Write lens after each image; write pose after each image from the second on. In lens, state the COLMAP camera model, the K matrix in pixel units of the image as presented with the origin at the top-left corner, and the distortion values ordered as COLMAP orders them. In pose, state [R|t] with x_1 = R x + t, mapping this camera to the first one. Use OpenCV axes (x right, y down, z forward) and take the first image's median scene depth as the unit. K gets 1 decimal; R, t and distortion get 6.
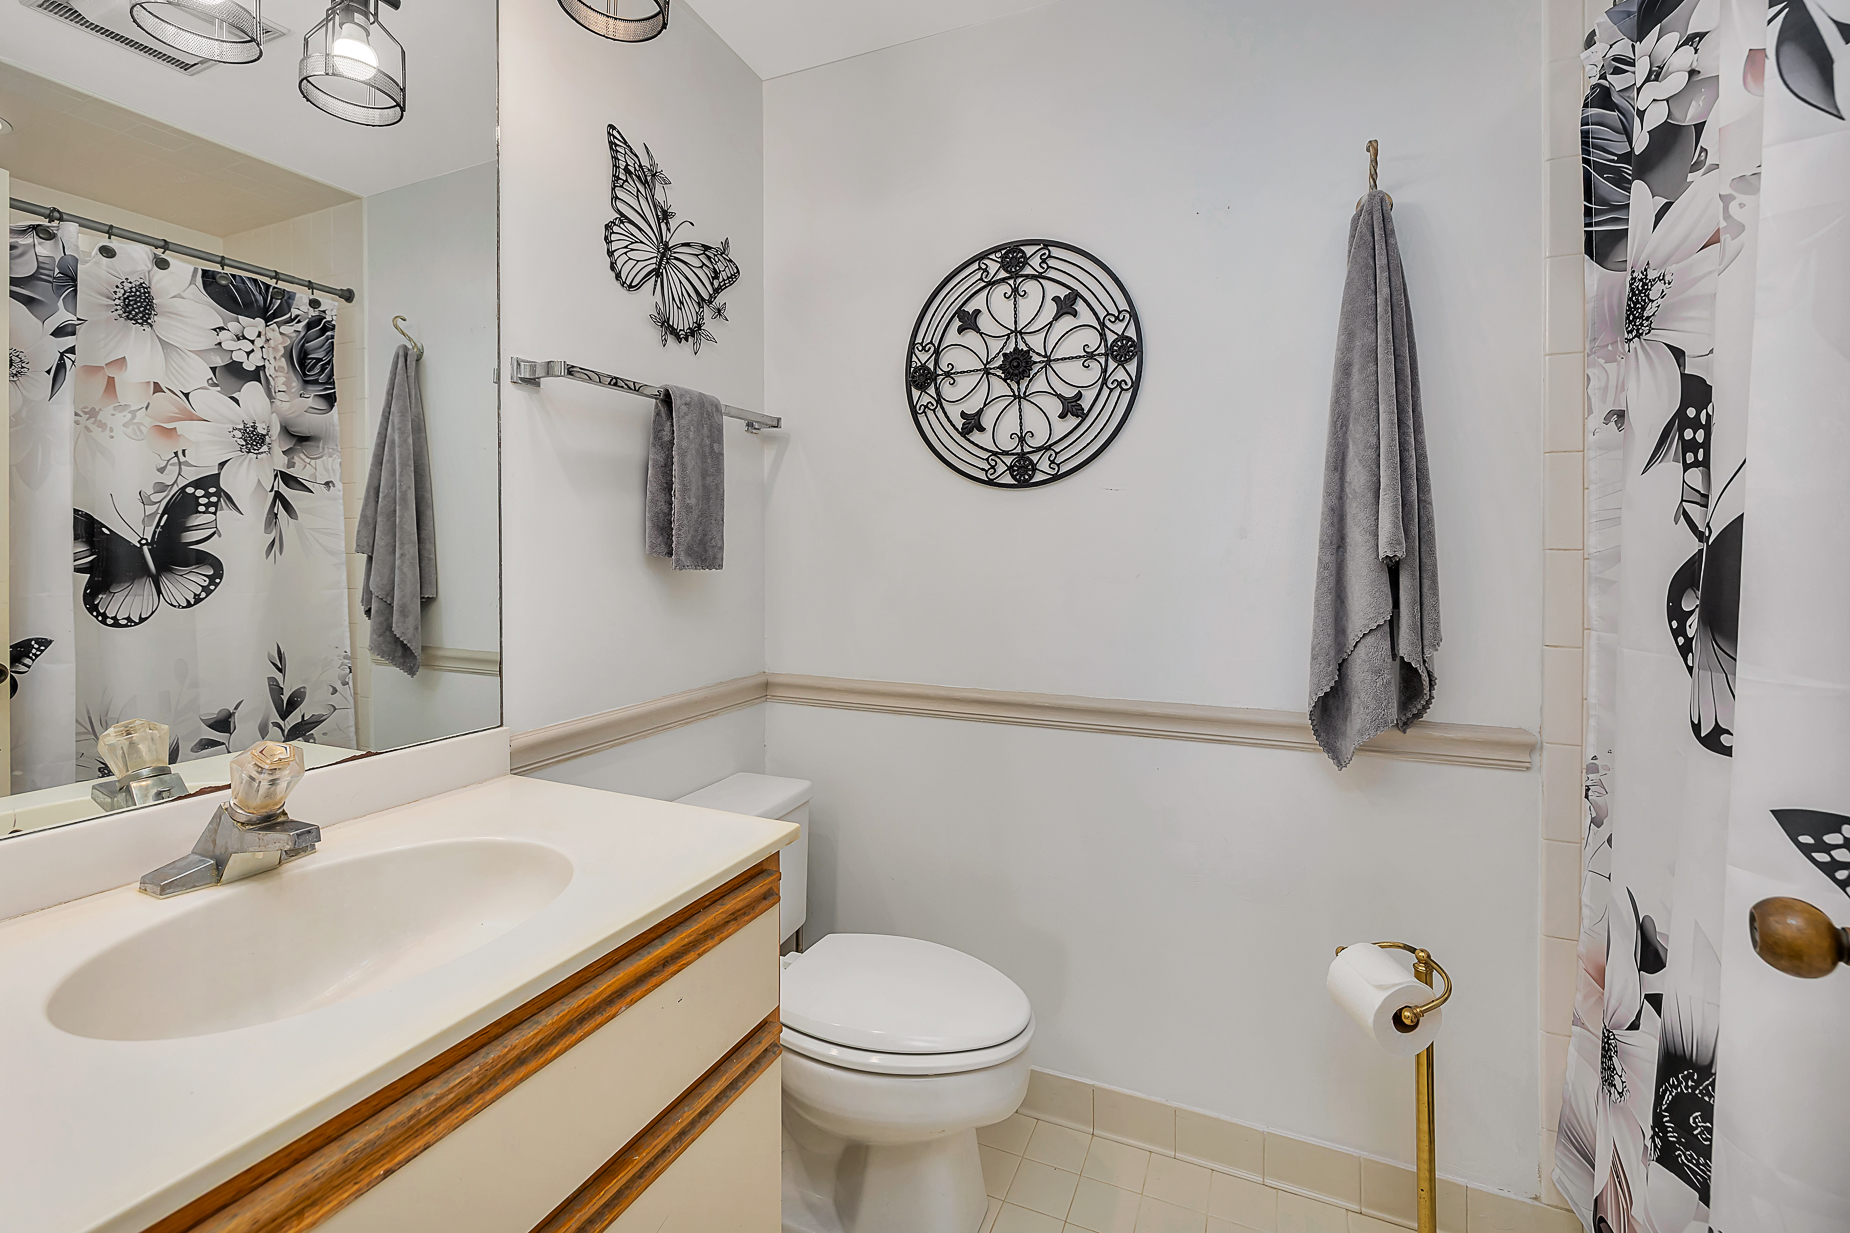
lens RADIAL K [[805.0, 0, 927.7], [0, 805.0, 541.1], [0, 0, 1]] dist [0.000824, 0.000341]
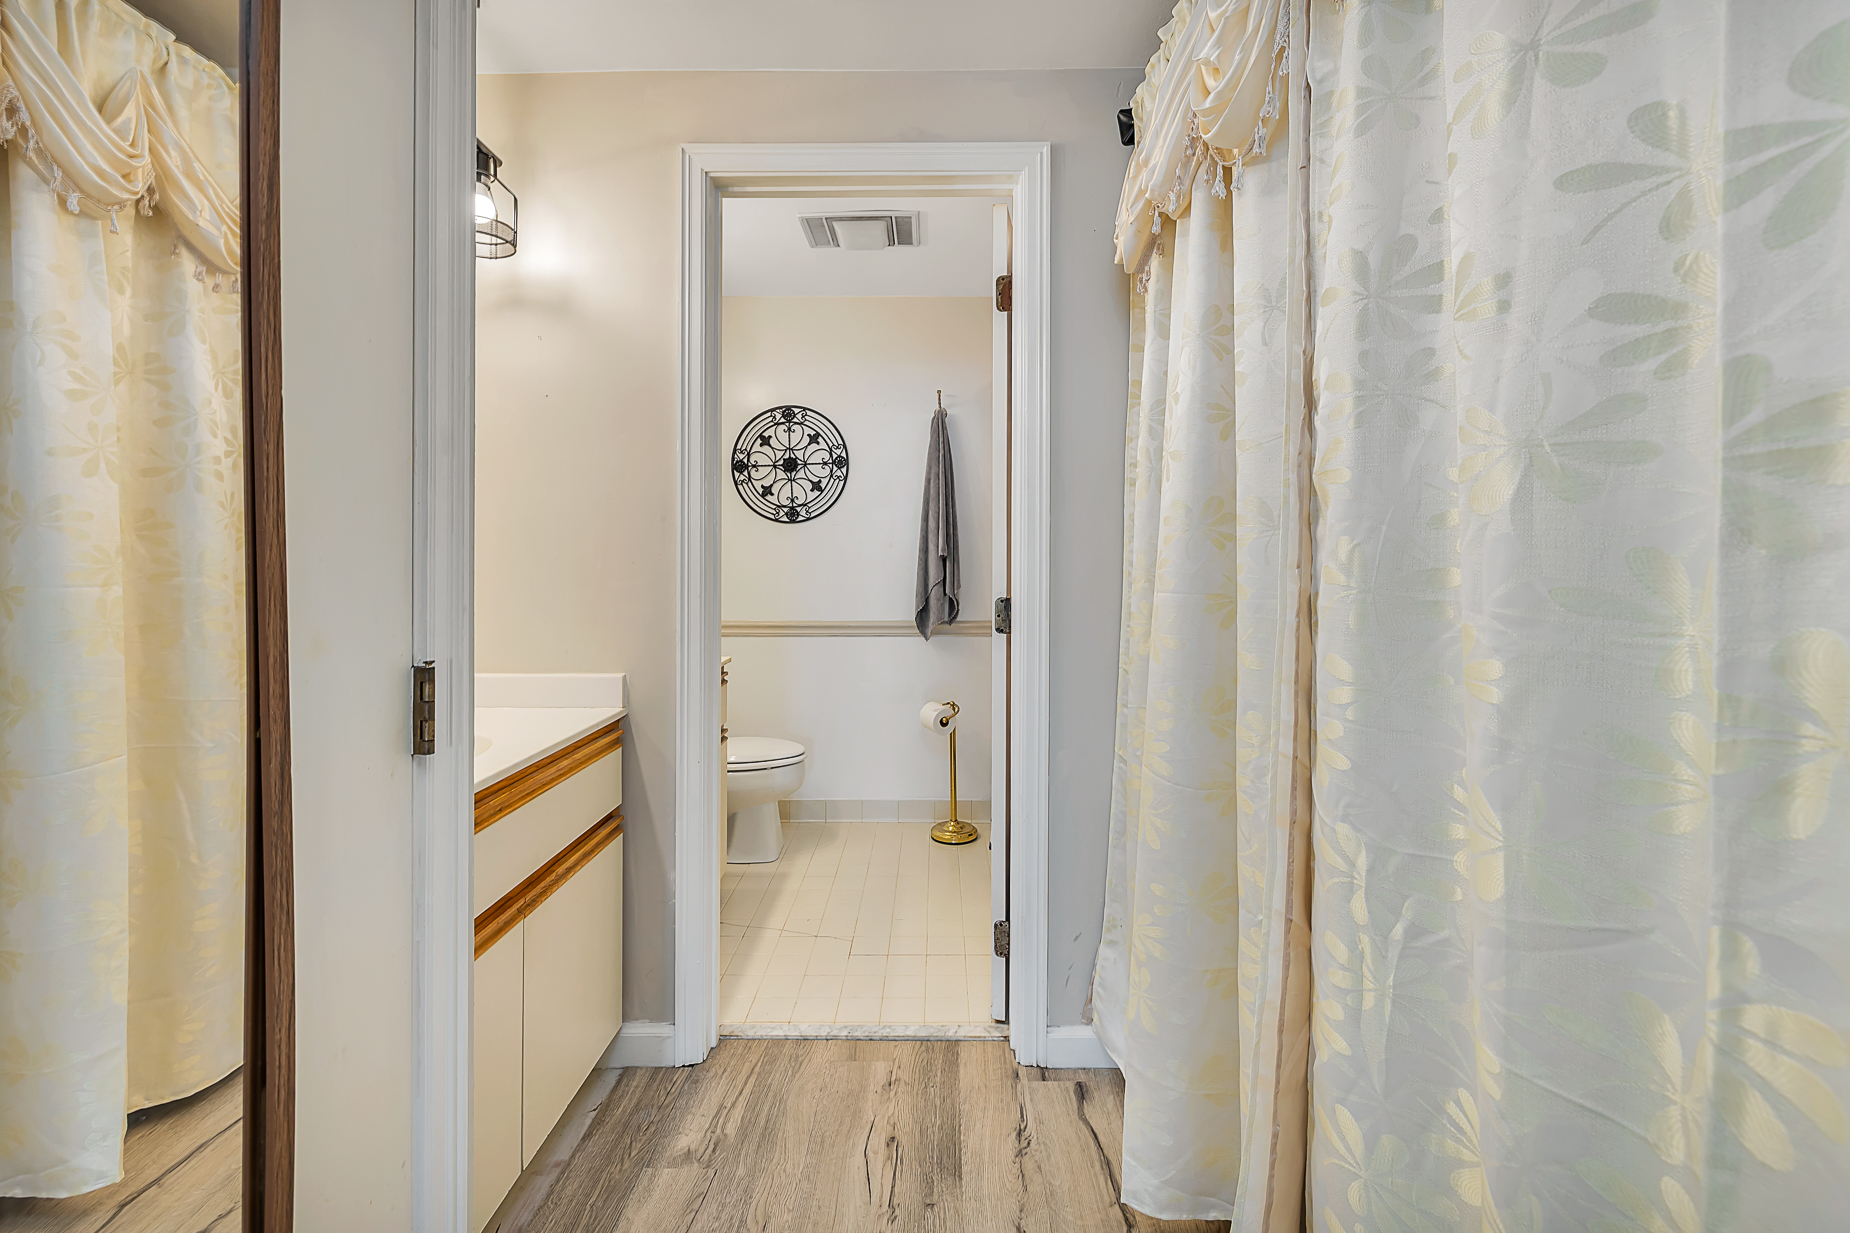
lens RADIAL K [[799.6, 0, 927.1], [0, 799.6, 566.4], [0, 0, 1]] dist [-0.001503, -0.000057]
pose [[0.916896, -0.003395, 0.399111, -0.399230], [-0.003443, 0.999859, 0.016414, 0.010738], [-0.399111, -0.016424, 0.916756, -1.068125]]
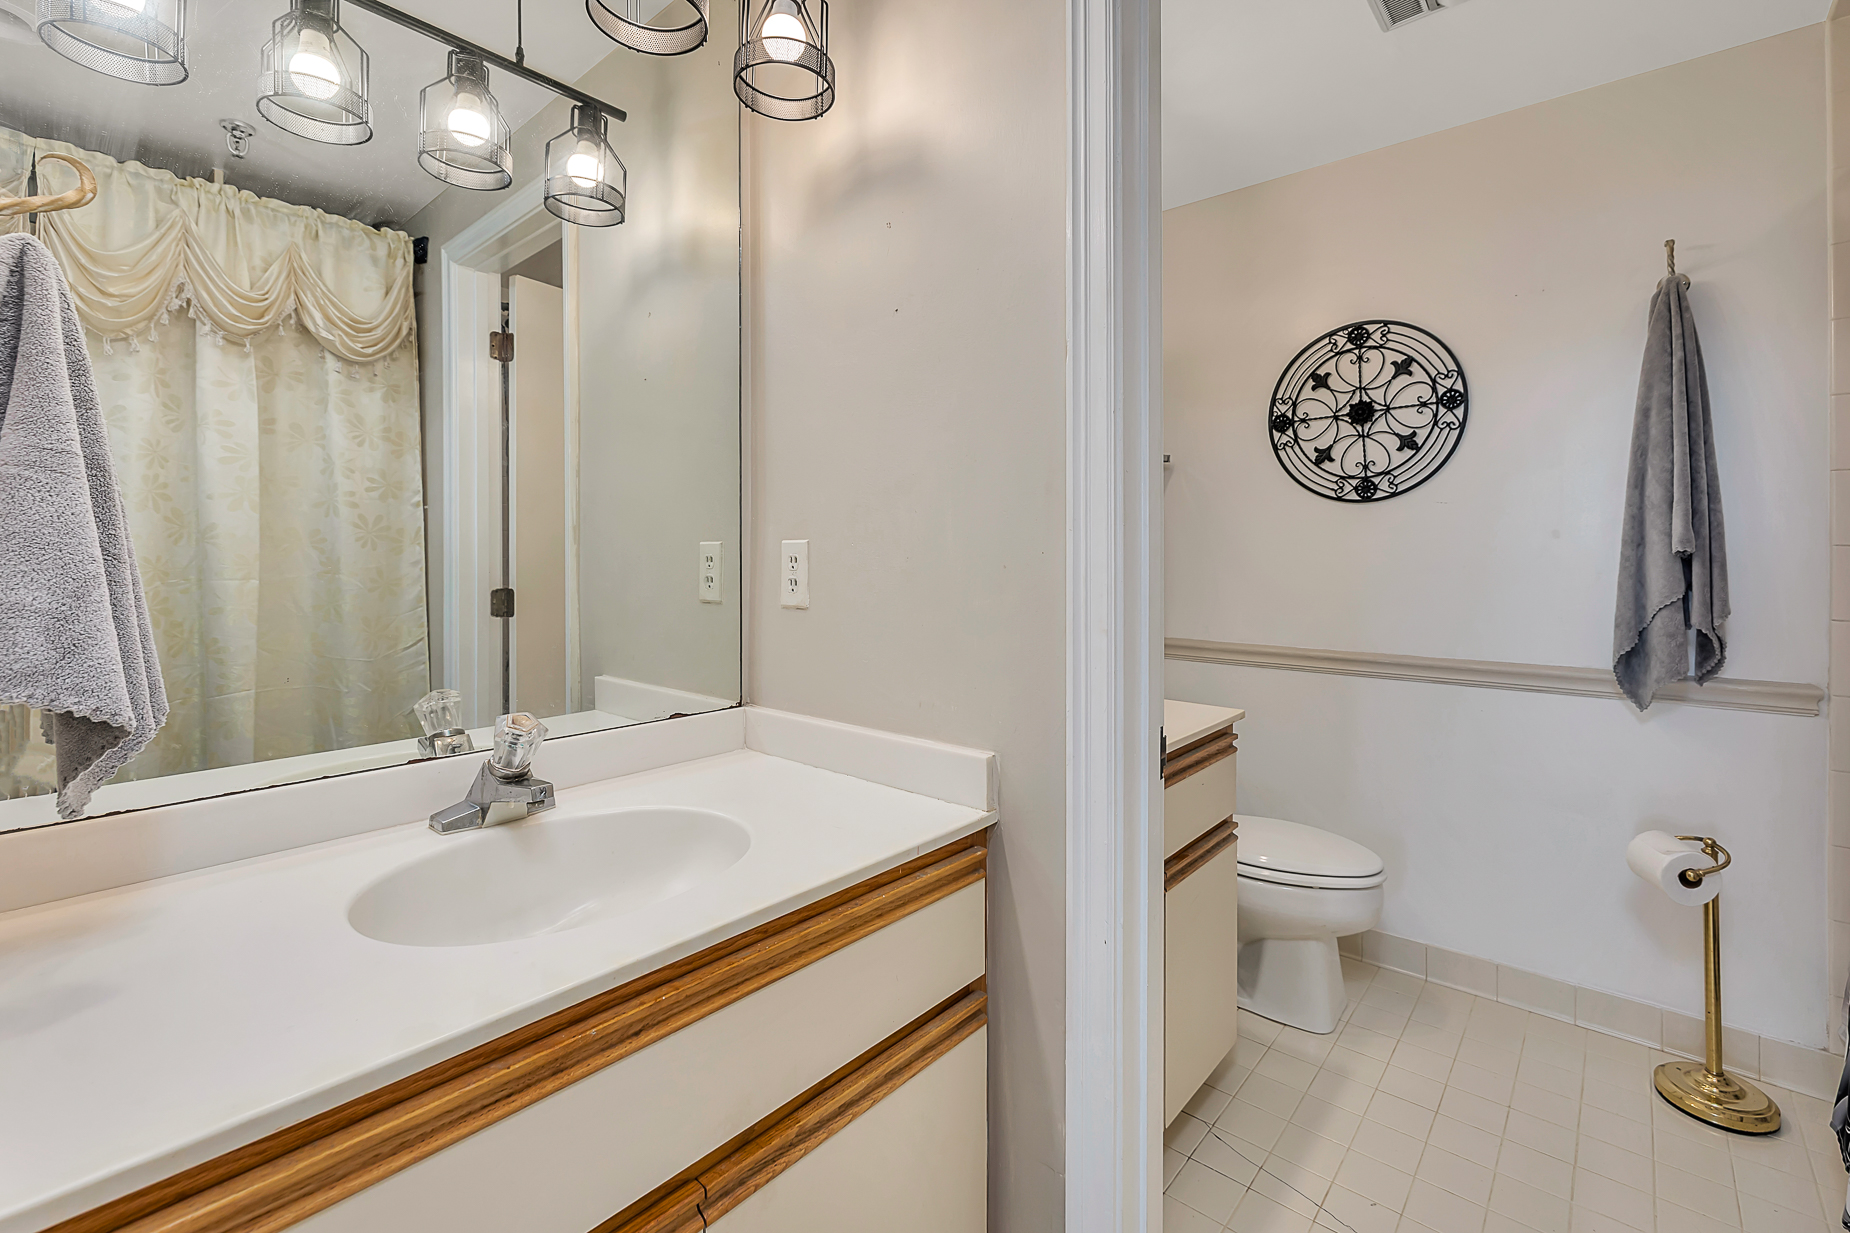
lens RADIAL K [[817.9, 0, 926.8], [0, 817.9, 549.2], [0, 0, 1]] dist [0.000213, 0.000165]
pose [[0.955926, -0.004067, -0.293581, -0.189897], [0.006166, 0.999962, 0.006224, -0.000581], [0.293544, -0.007760, 0.955914, -0.549773]]
